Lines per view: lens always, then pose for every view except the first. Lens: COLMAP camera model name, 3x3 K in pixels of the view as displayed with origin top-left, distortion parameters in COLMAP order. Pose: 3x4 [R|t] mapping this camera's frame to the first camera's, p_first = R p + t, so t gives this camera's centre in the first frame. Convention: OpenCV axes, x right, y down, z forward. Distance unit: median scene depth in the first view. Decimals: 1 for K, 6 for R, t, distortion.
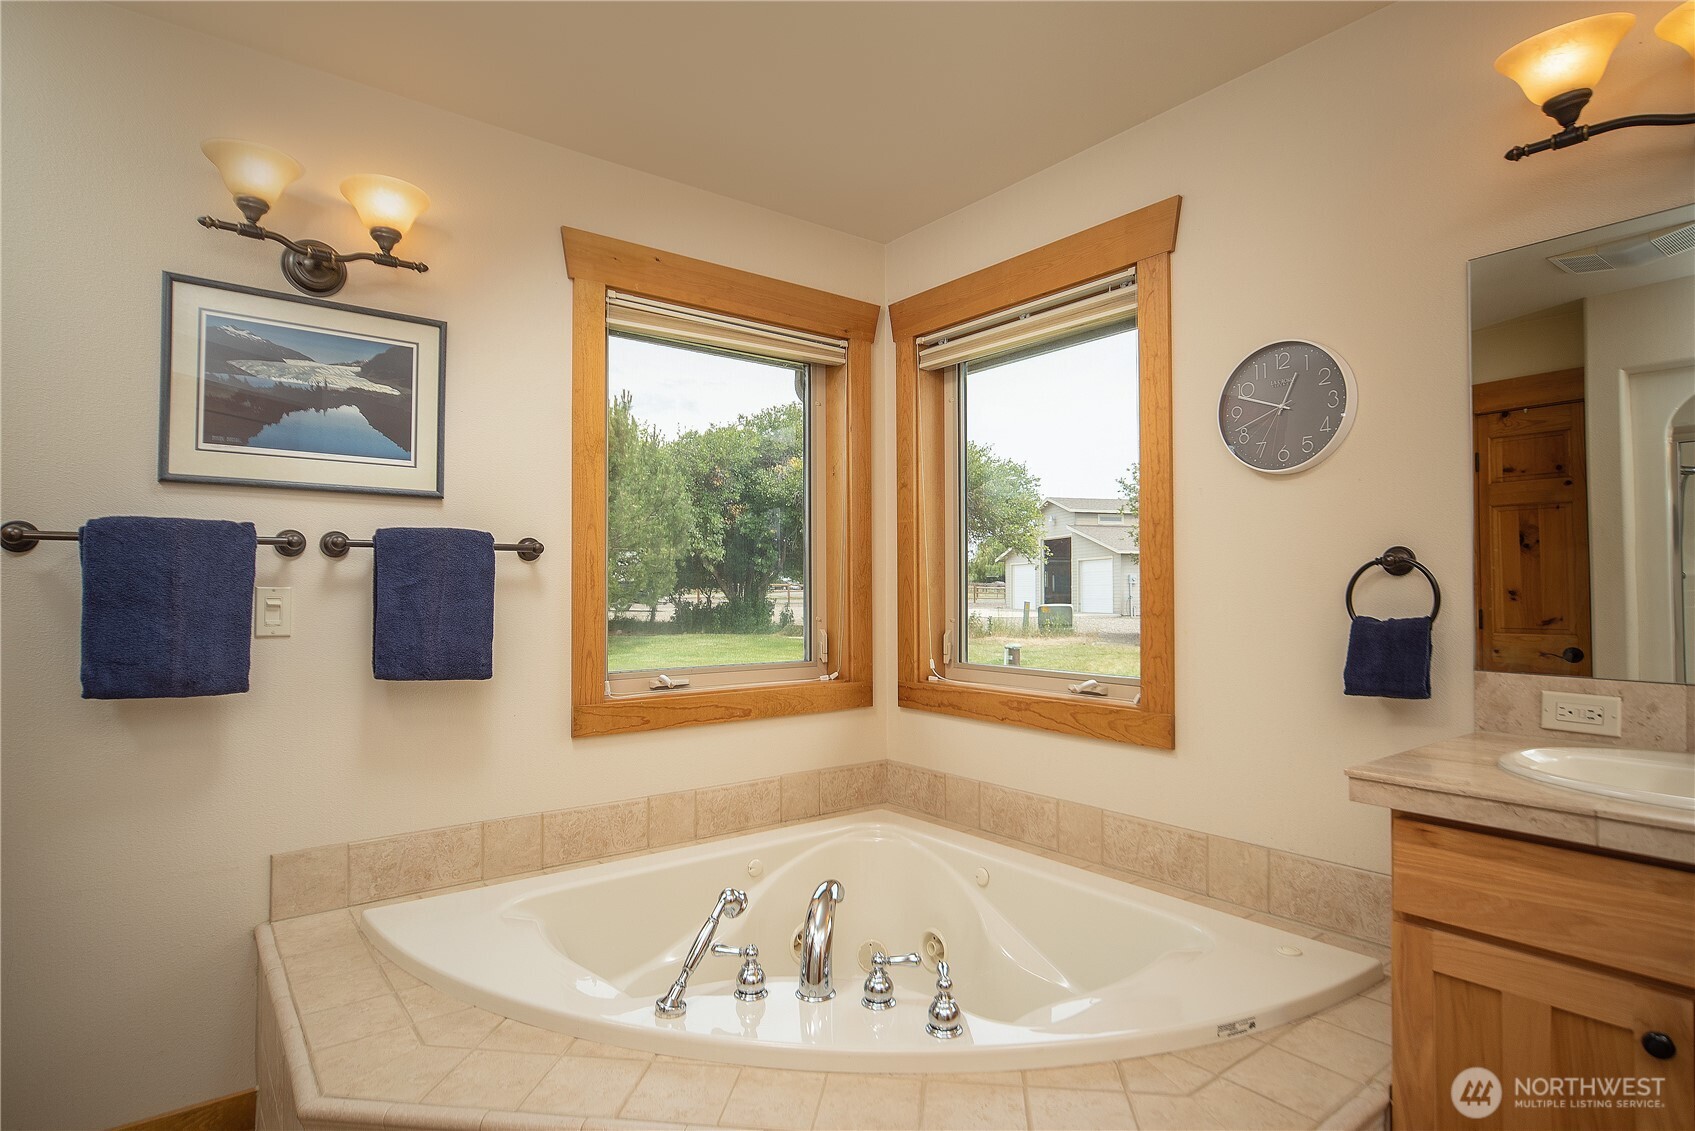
lens RADIAL K [[885.8, 0, 853.2], [0, 885.8, 569.8], [0, 0, 1]] dist [-0.001547, 0.000416]
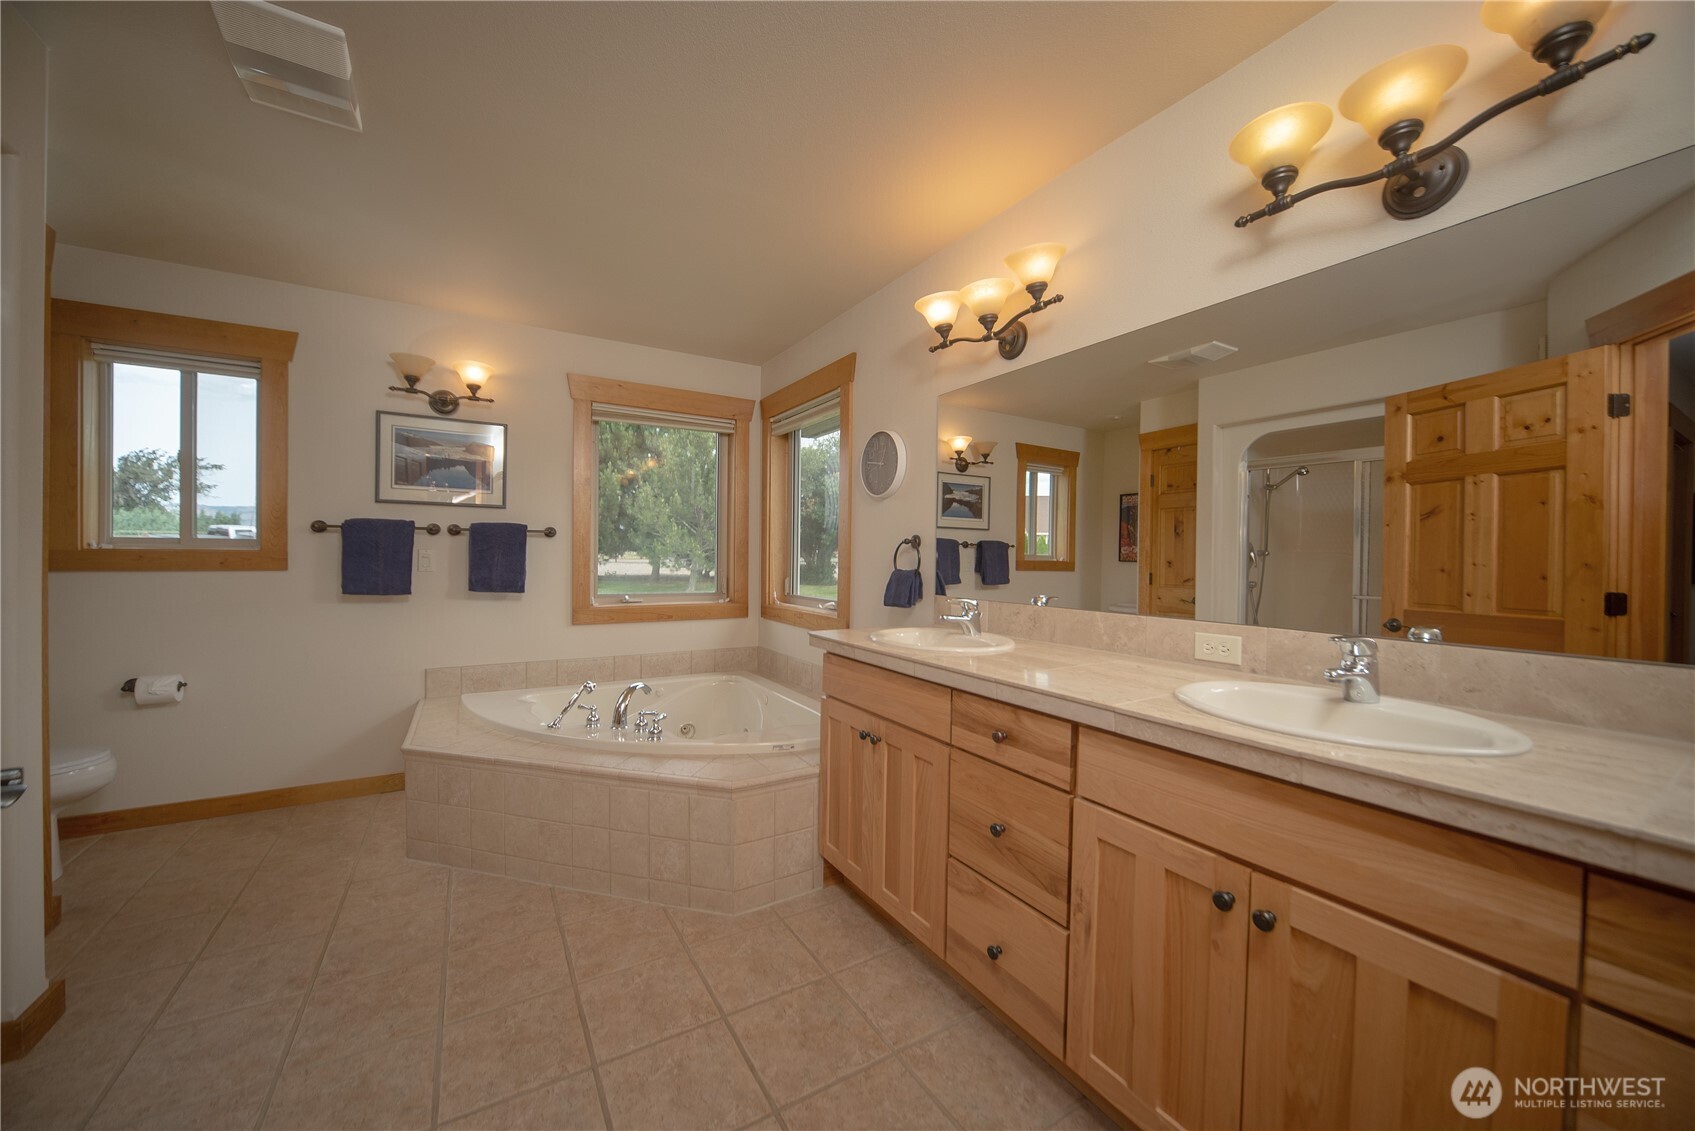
lens RADIAL K [[626.9, 0, 837.6], [0, 626.9, 560.9], [0, 0, 1]] dist [0.002647, 0.000035]
pose [[0.990089, 0.014264, -0.139718, 0.562733], [-0.010276, 0.999520, 0.029226, -0.007127], [0.140068, -0.027501, 0.989760, -0.397543]]
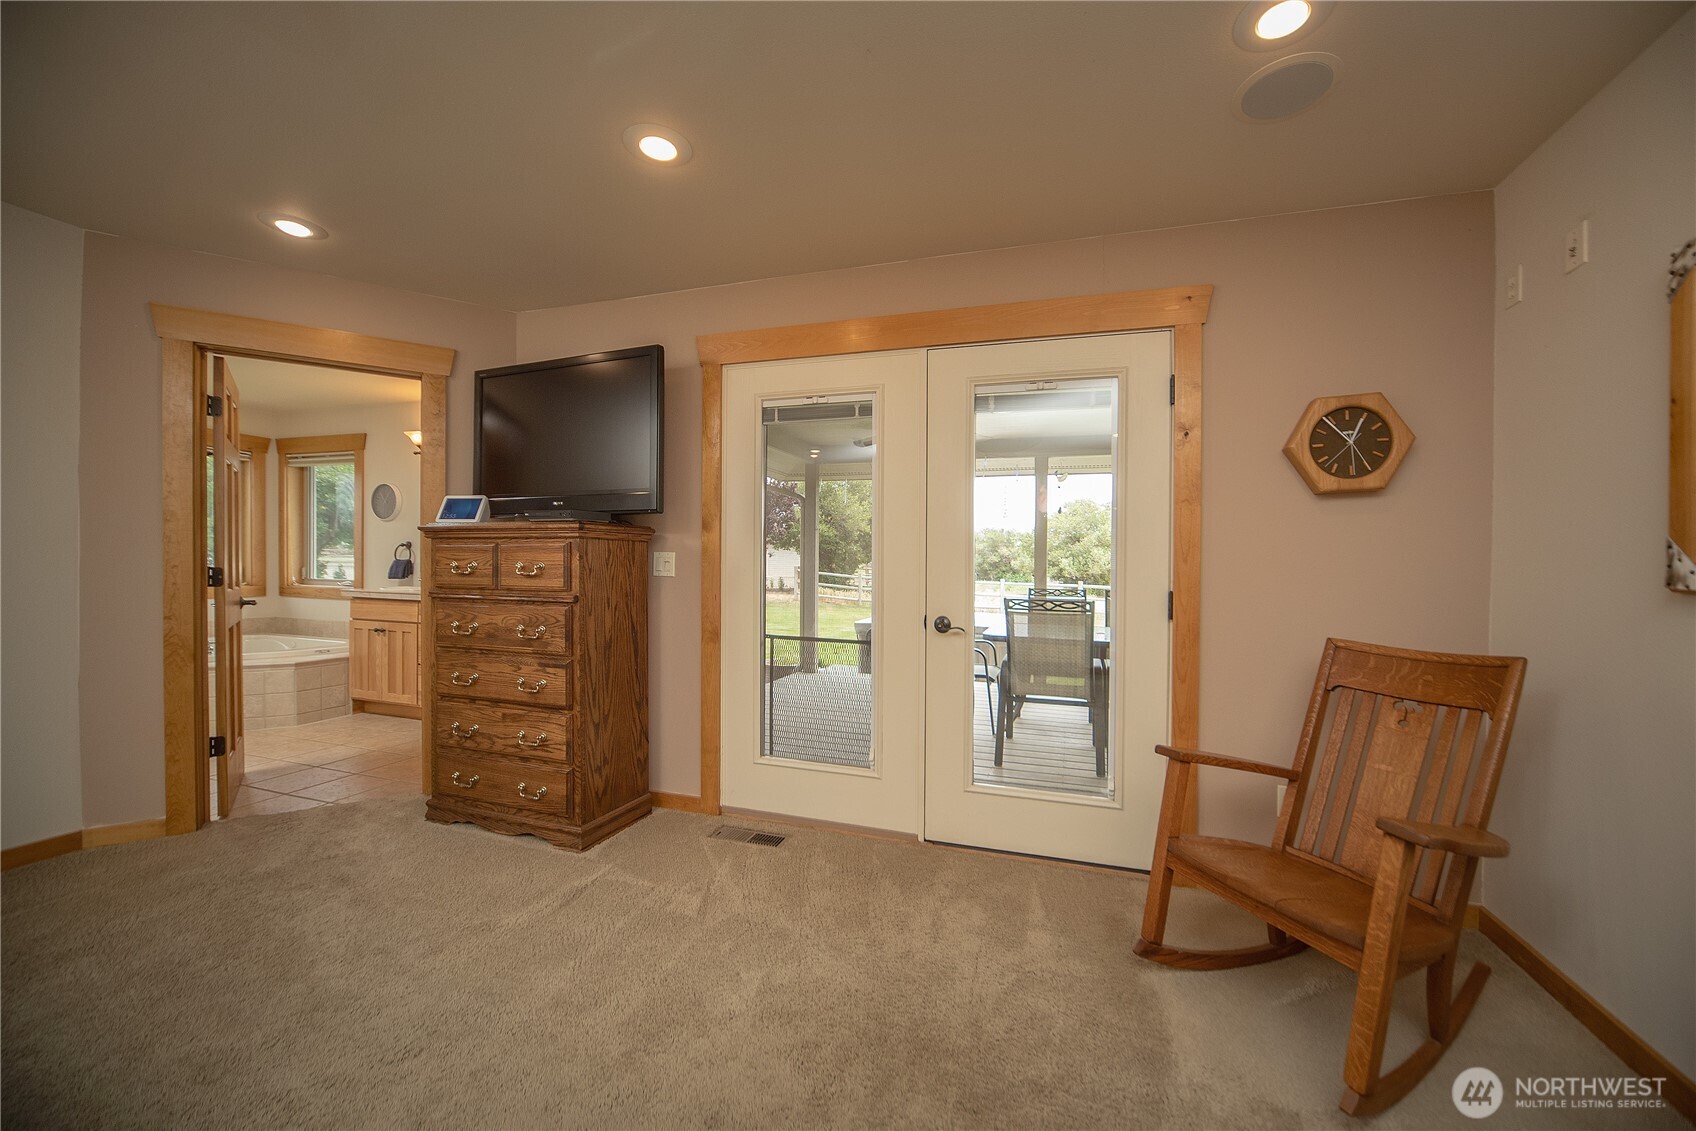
lens RADIAL K [[596.3, 0, 842.9], [0, 596.3, 570.9], [0, 0, 1]] dist [-0.003214, -0.000130]
pose [[0.836529, 0.011797, 0.547795, 0.684236], [-0.031394, 0.999158, 0.026425, -0.023387], [-0.547022, -0.039303, 0.836195, -1.930007]]
